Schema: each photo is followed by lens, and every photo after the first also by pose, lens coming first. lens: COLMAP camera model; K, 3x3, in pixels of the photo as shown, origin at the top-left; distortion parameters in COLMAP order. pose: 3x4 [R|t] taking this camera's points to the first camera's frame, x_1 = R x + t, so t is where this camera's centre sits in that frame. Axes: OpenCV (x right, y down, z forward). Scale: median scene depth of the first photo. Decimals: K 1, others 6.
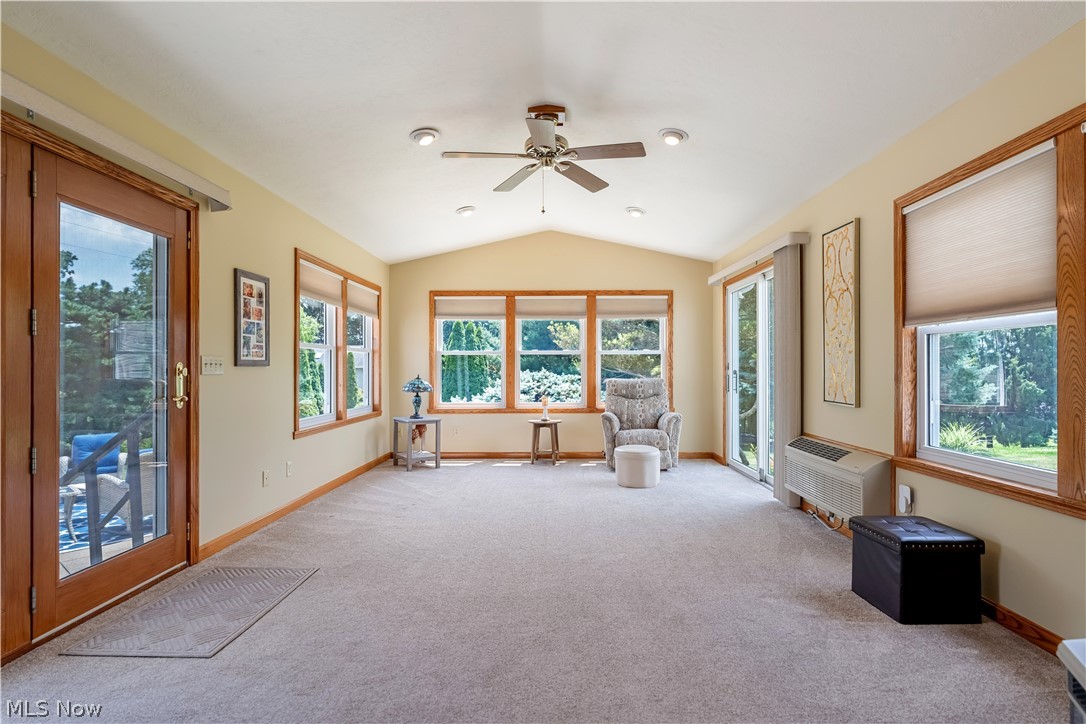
lens RADIAL K [[533.0, 0, 546.3], [0, 533.0, 367.4], [0, 0, 1]] dist [0.010391, 0.000309]
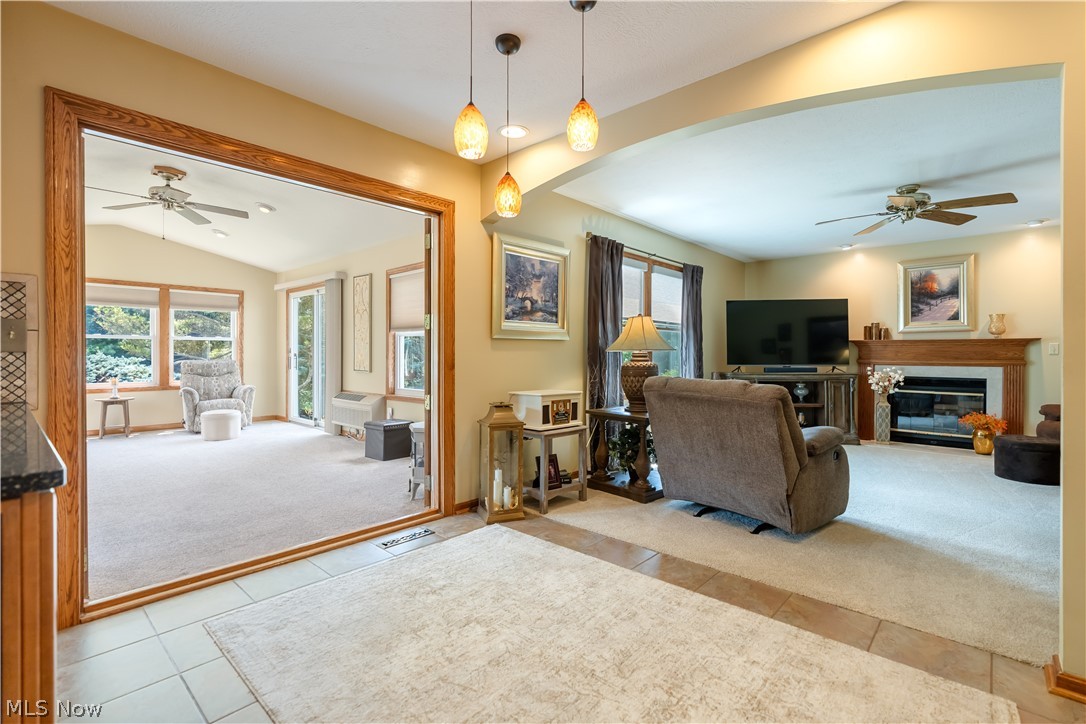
lens RADIAL K [[491.7, 0, 548.6], [0, 491.7, 356.7], [0, 0, 1]] dist [-0.006422, 0.000724]
pose [[0.661826, -0.000398, 0.749658, -0.179931], [-0.005455, 0.999971, 0.005347, 0.003209], [-0.749638, -0.007628, 0.661804, -0.367418]]
